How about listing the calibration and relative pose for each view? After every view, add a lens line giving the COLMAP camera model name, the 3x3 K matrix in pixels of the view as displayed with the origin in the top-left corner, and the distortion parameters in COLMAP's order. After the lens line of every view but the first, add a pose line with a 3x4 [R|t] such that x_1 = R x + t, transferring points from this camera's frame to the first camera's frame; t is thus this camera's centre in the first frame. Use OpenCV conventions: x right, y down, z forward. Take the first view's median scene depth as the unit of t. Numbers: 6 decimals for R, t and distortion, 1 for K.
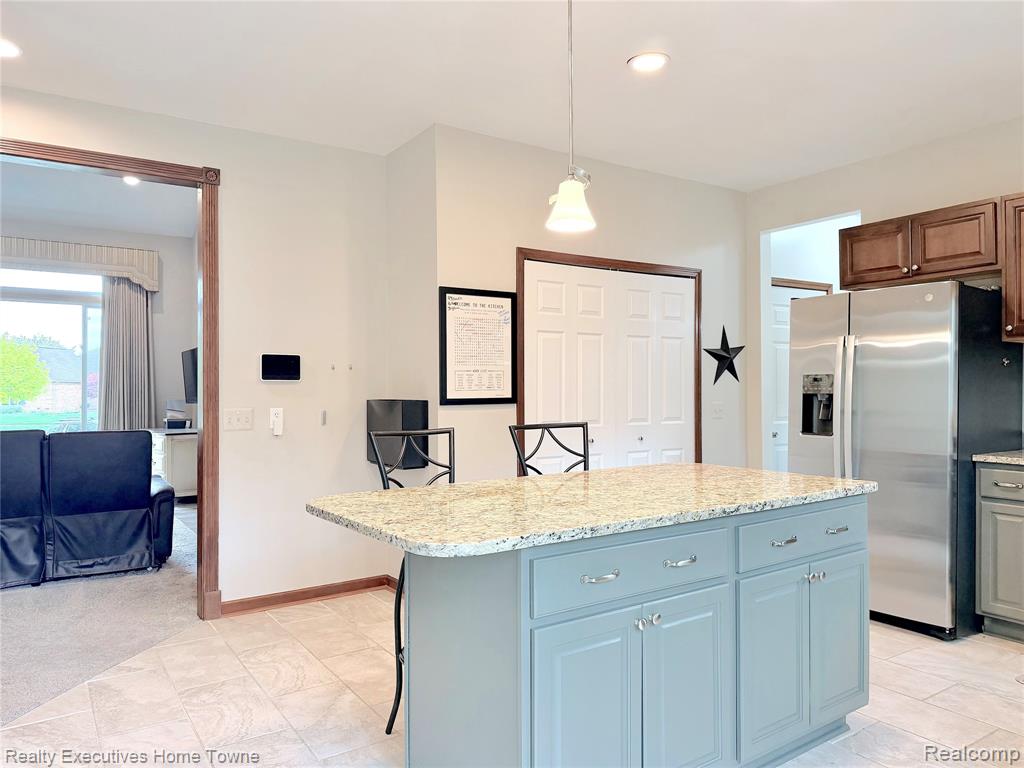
lens RADIAL K [[717.1, 0, 514.5], [0, 717.1, 382.3], [0, 0, 1]] dist [0.061090, -0.078093]
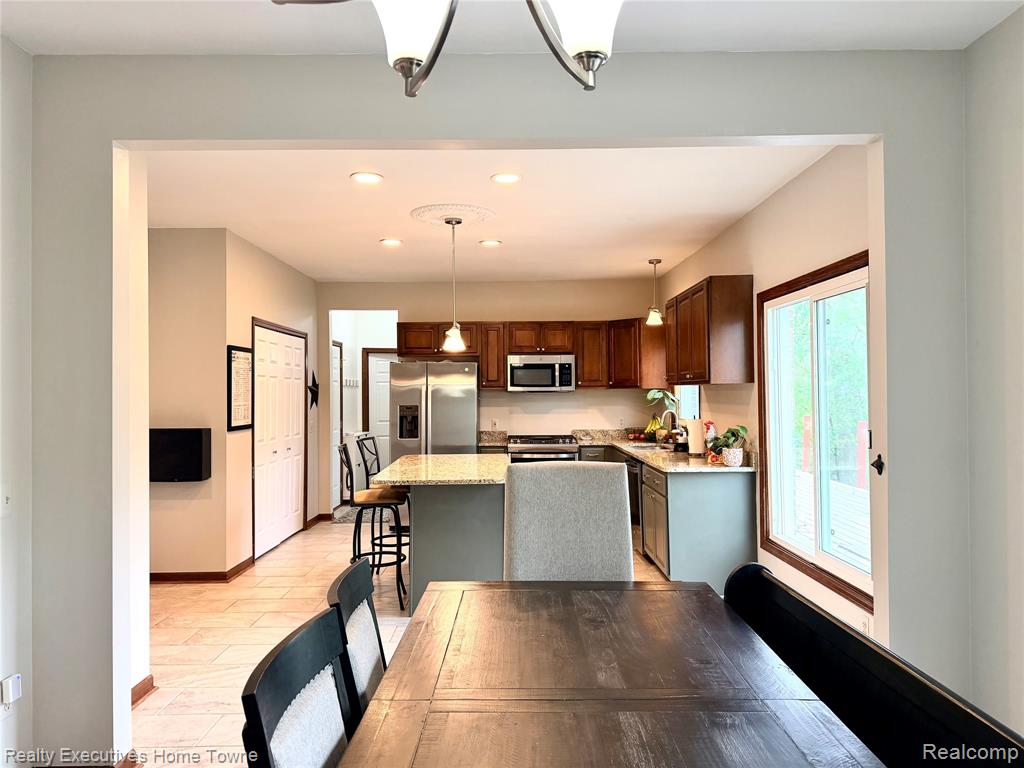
lens RADIAL K [[717.1, 0, 512.2], [0, 717.1, 379.8], [0, 0, 1]] dist [0.061090, -0.078093]
pose [[0.553419, 0.017861, 0.832711, -0.949288], [-0.002402, 0.999800, -0.019848, -0.039686], [-0.832900, 0.008984, 0.553351, -0.221504]]
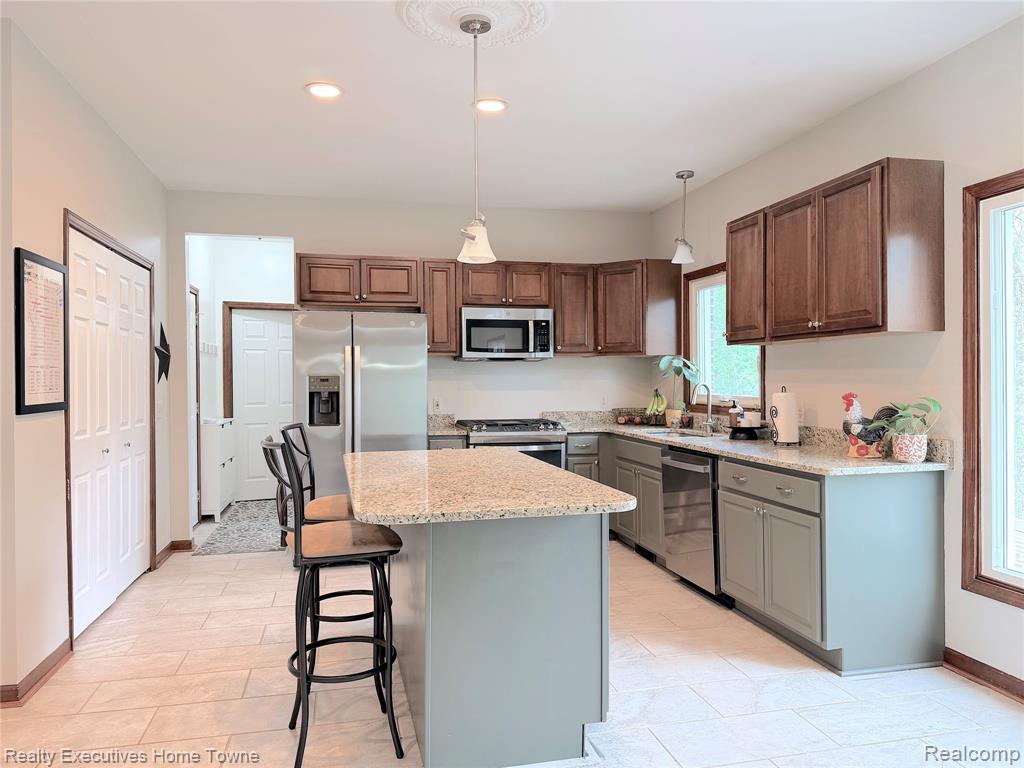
lens RADIAL K [[717.1, 0, 507.3], [0, 717.1, 387.0], [0, 0, 1]] dist [0.061090, -0.078093]
pose [[0.357783, -0.005620, 0.933788, -0.598277], [-0.005062, 0.999956, 0.007958, -0.003404], [-0.933791, -0.007574, 0.357738, 0.281387]]
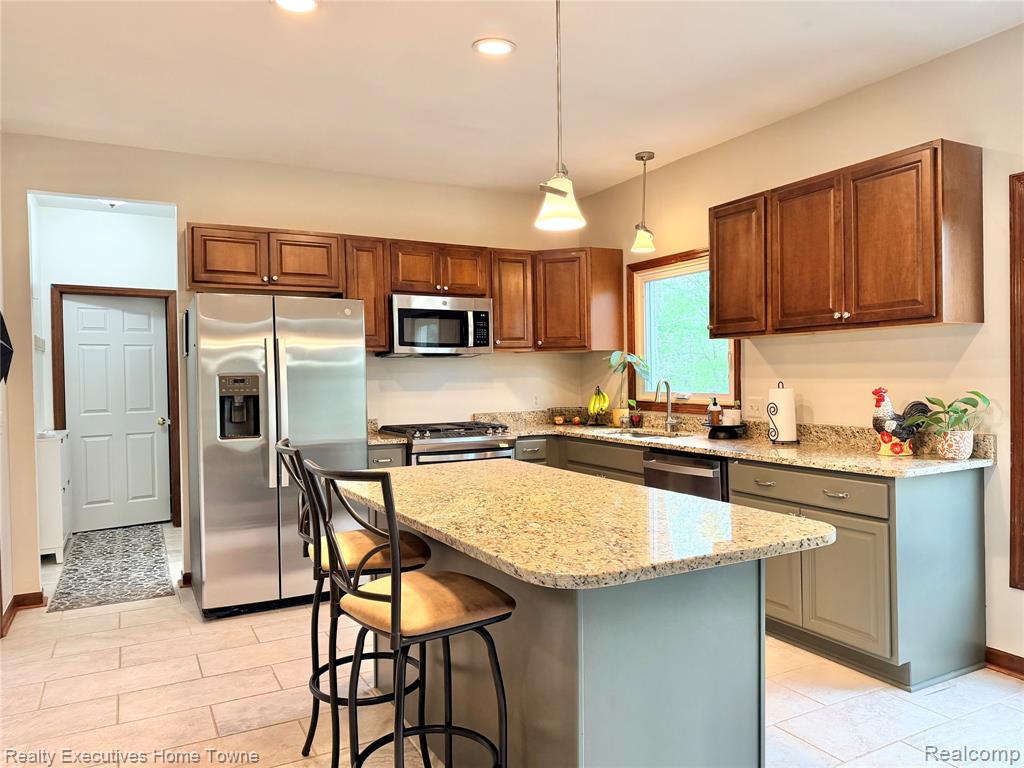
lens RADIAL K [[717.1, 0, 506.8], [0, 717.1, 388.9], [0, 0, 1]] dist [0.061090, -0.078093]
pose [[0.104446, -0.014156, 0.994430, -0.506500], [0.005996, 0.999889, 0.013604, -0.004190], [-0.994513, 0.004542, 0.104519, 0.541730]]
